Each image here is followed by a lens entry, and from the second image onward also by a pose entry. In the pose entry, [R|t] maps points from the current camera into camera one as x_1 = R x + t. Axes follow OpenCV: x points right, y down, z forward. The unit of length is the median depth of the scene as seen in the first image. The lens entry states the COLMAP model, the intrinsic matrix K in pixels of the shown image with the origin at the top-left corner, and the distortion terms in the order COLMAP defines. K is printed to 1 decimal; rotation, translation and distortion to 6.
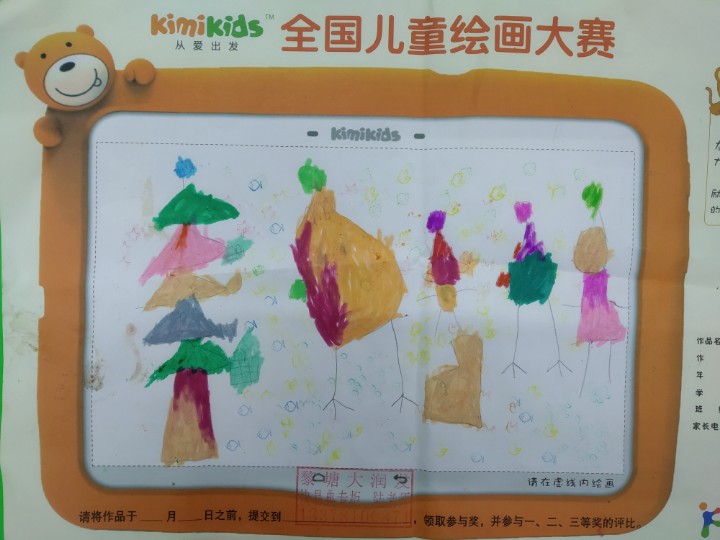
lens RADIAL K [[523.4, 0, 394.7], [0, 523.4, 270.3], [0, 0, 1]] dist [0.007136, 0.002706]
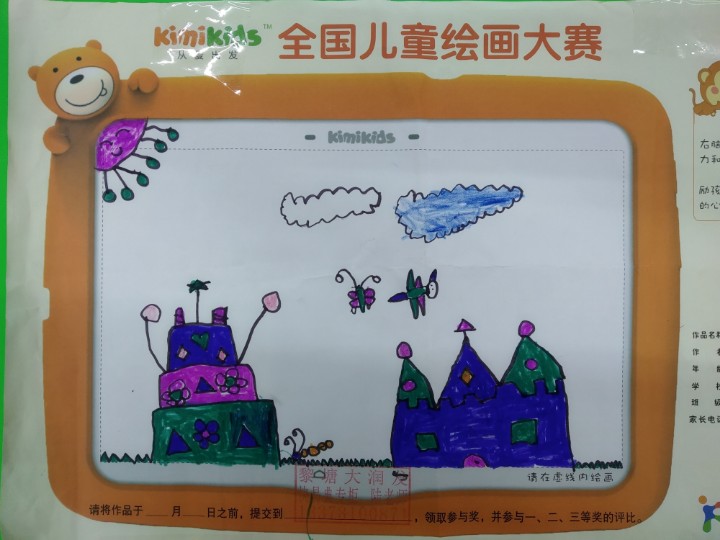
lens RADIAL K [[538.5, 0, 366.4], [0, 538.5, 259.8], [0, 0, 1]] dist [0.005252, 0.002776]
pose [[0.998740, -0.015478, -0.047727, 0.001603], [0.014951, 0.999824, -0.011374, -0.006023], [0.047894, 0.010646, 0.998796, -0.057585]]
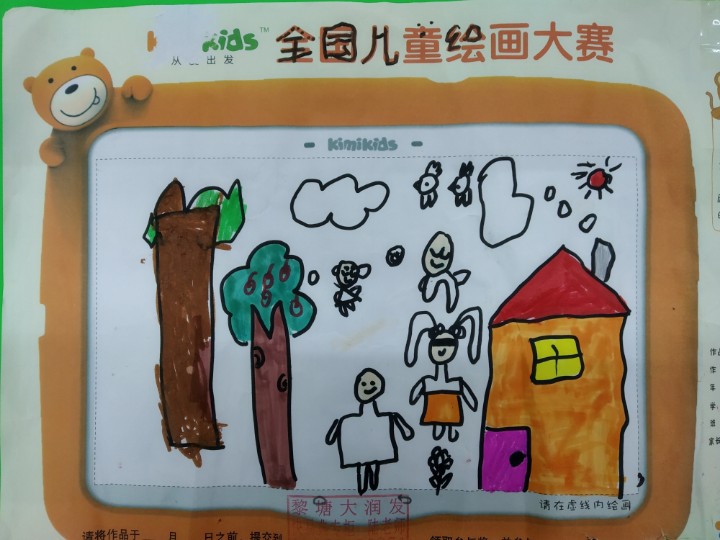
lens RADIAL K [[500.9, 0, 414.4], [0, 500.9, 241.6], [0, 0, 1]] dist [0.003915, 0.002977]
pose [[0.999218, -0.017187, 0.035599, 0.005456], [0.019777, 0.997081, -0.073741, -0.006945], [-0.034227, 0.074388, 0.996642, 0.077046]]
